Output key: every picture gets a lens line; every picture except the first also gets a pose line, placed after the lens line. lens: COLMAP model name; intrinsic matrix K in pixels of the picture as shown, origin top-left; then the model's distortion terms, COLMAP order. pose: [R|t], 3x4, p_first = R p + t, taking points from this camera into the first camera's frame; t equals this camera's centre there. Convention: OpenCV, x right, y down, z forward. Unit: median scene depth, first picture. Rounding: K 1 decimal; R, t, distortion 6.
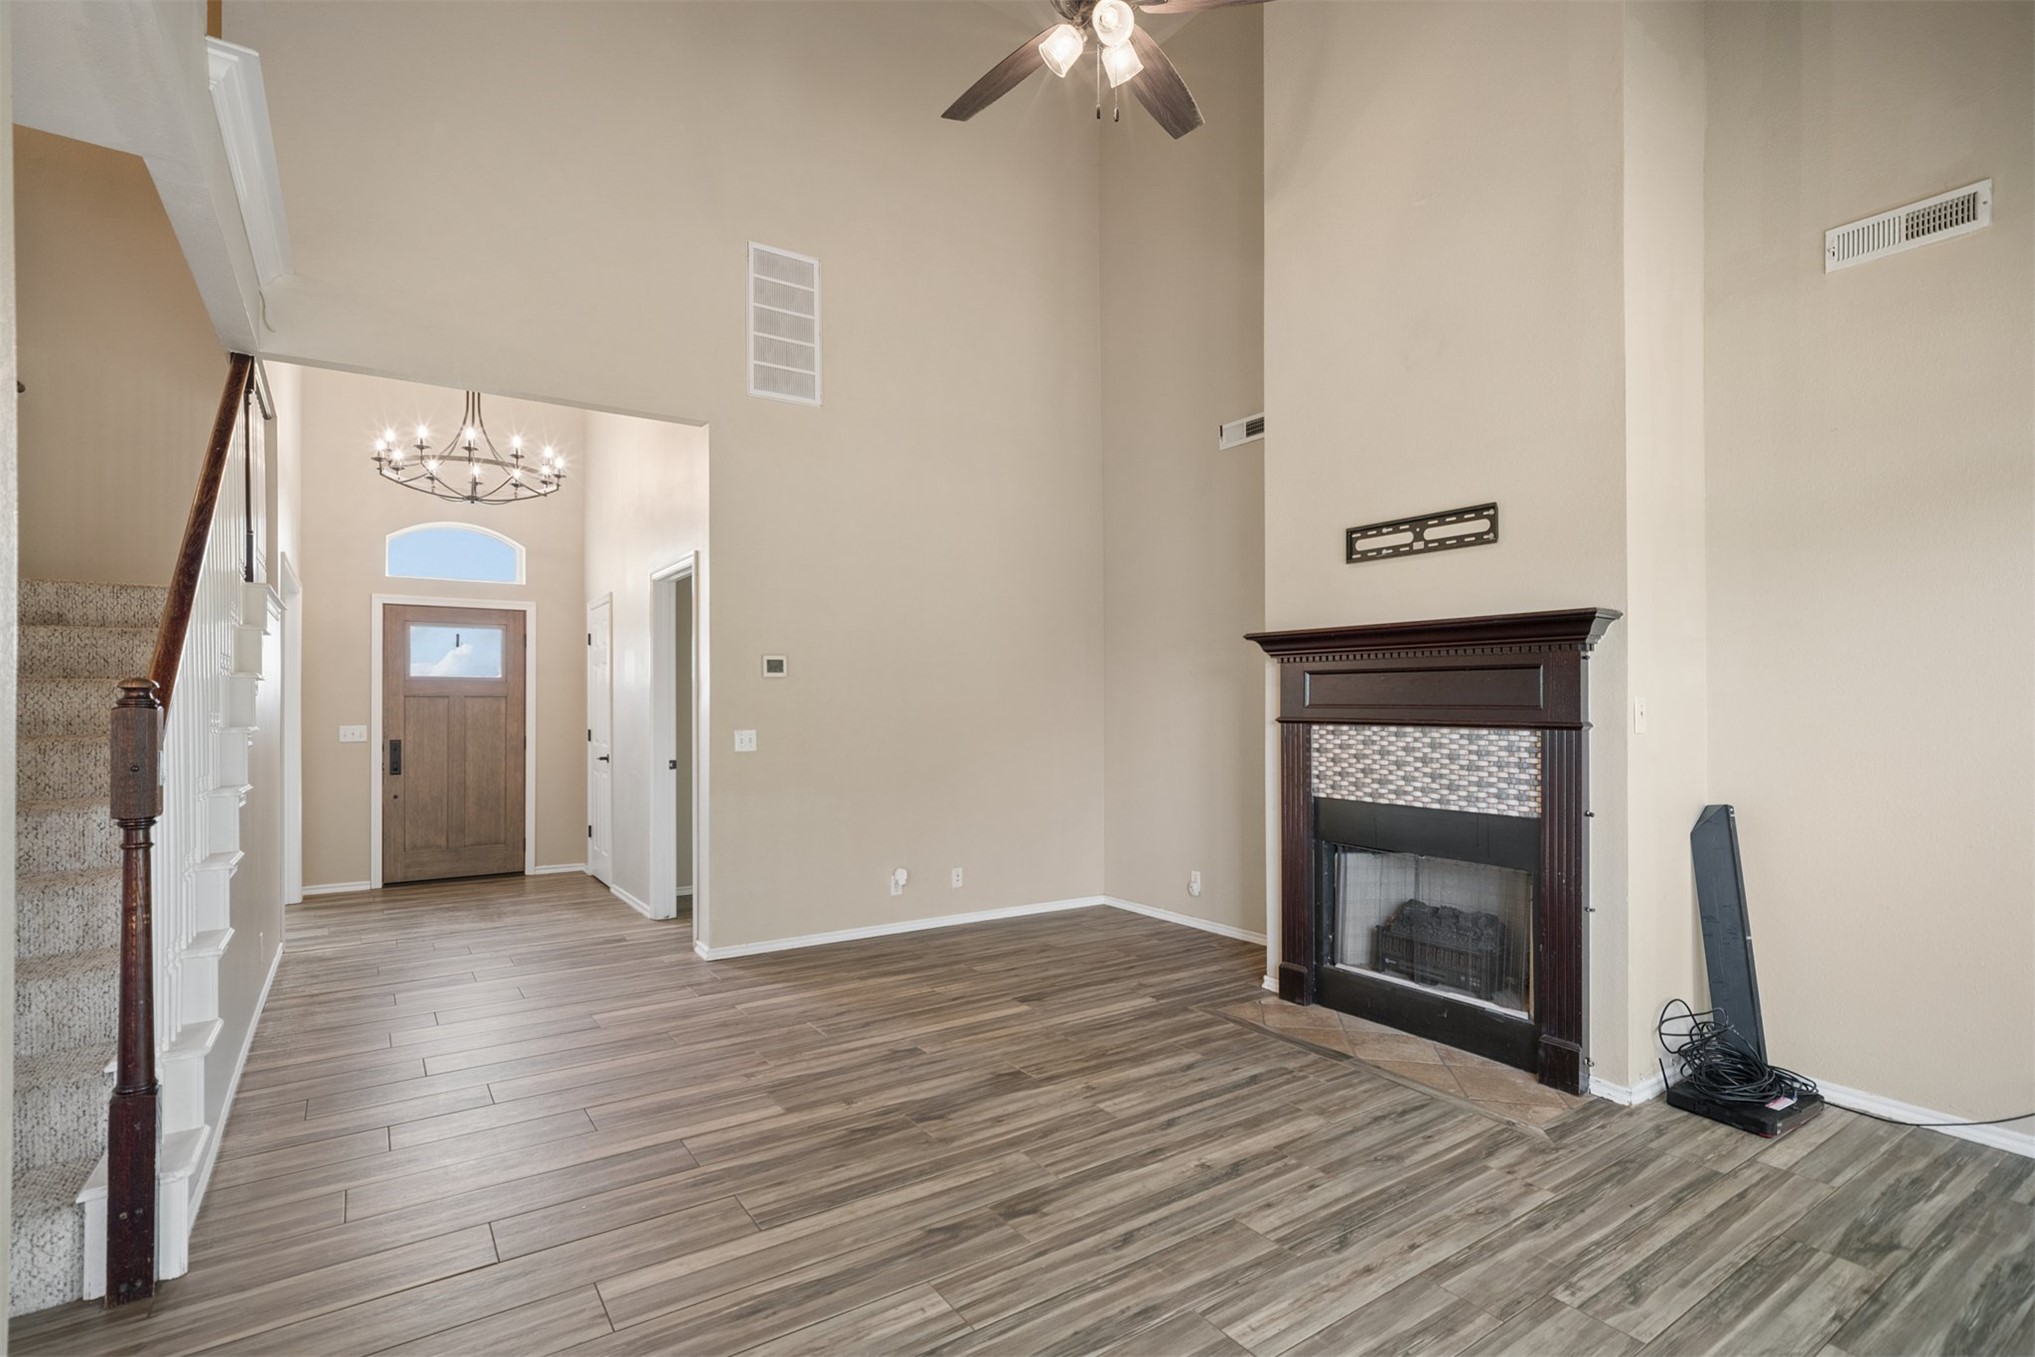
lens RADIAL K [[973.1, 0, 1029.0], [0, 973.1, 693.2], [0, 0, 1]] dist [-0.025823, 0.020501]
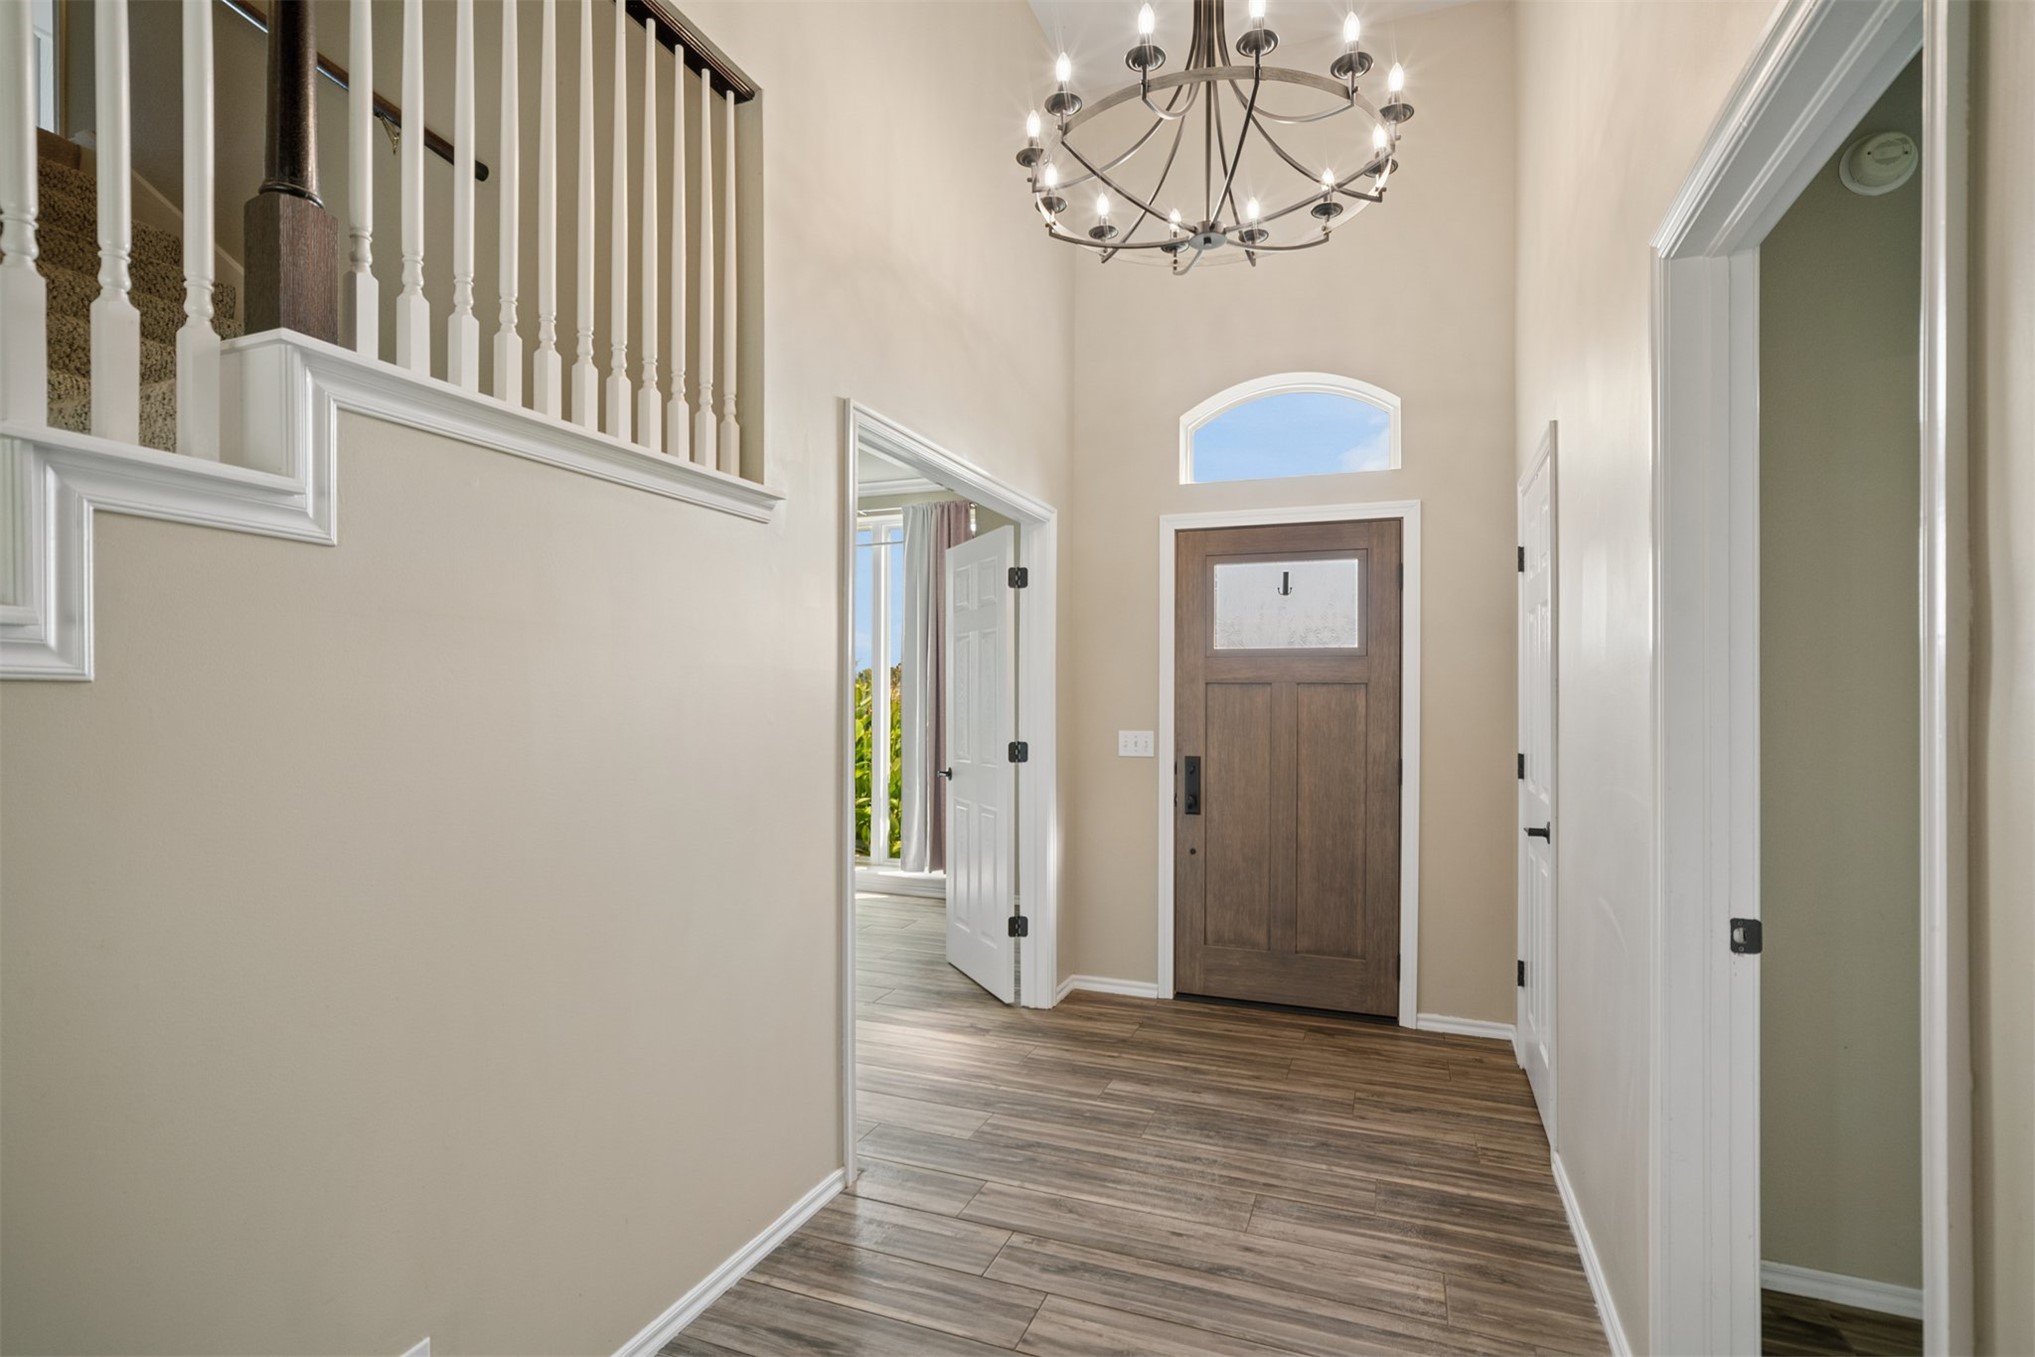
lens RADIAL K [[973.1, 0, 1029.0], [0, 973.1, 693.2], [0, 0, 1]] dist [-0.025823, 0.020501]
pose [[0.568104, 0.004089, -0.822947, -0.359707], [0.005133, 0.999951, 0.008512, 0.005940], [0.822941, -0.009059, 0.568055, 0.948260]]
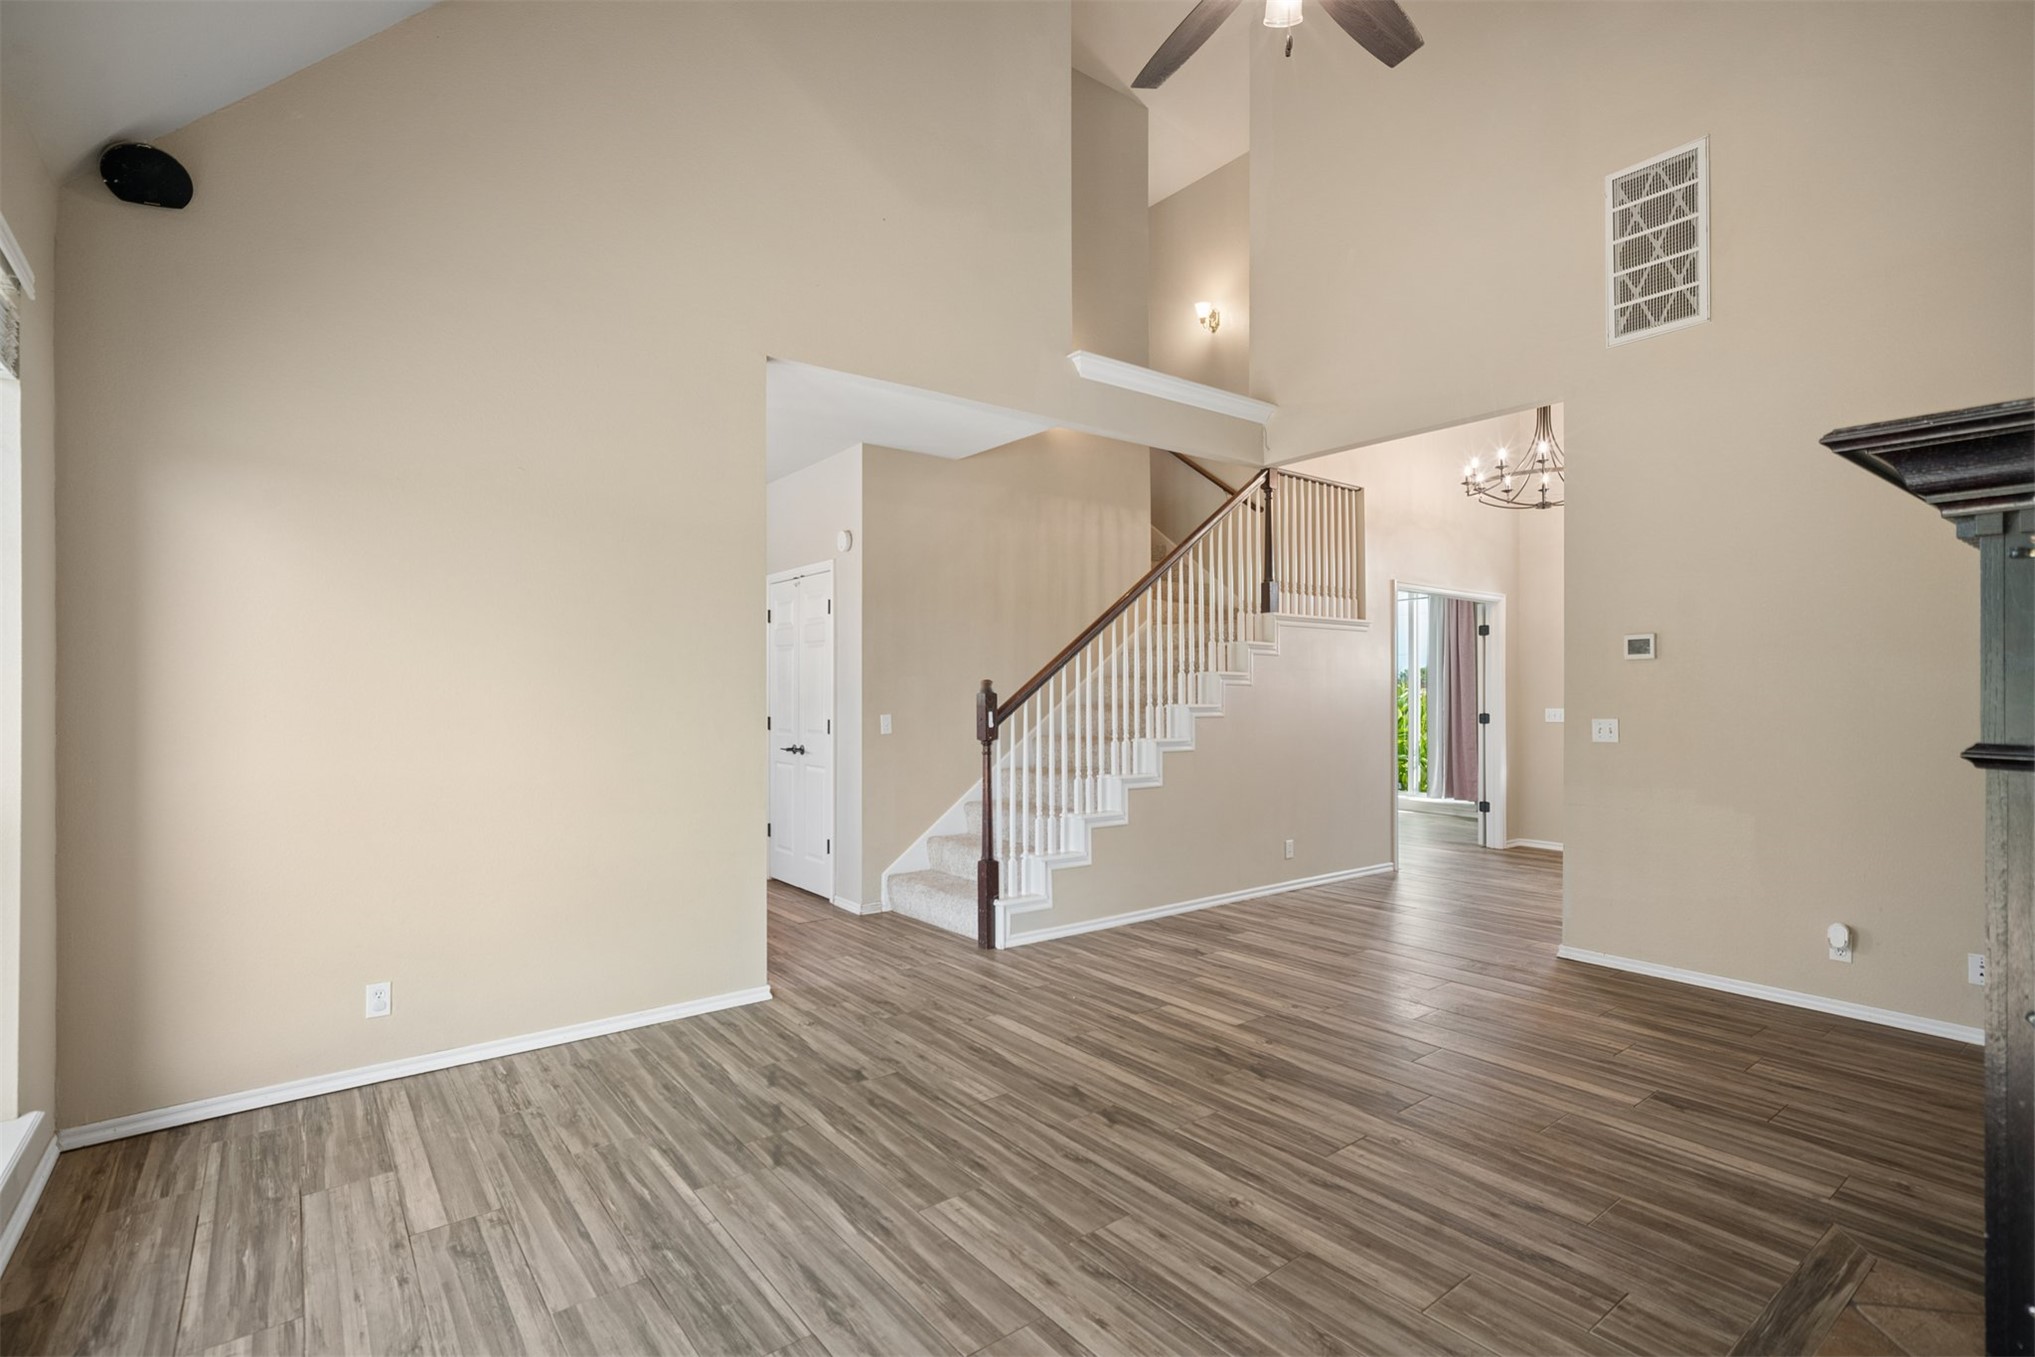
lens RADIAL K [[956.7, 0, 1023.7], [0, 956.7, 687.6], [0, 0, 1]] dist [-0.018668, 0.013010]
pose [[0.055646, -0.002615, -0.998447, 0.666003], [0.011908, 0.999927, -0.001955, 0.004503], [0.998380, -0.011781, 0.055673, 0.477954]]
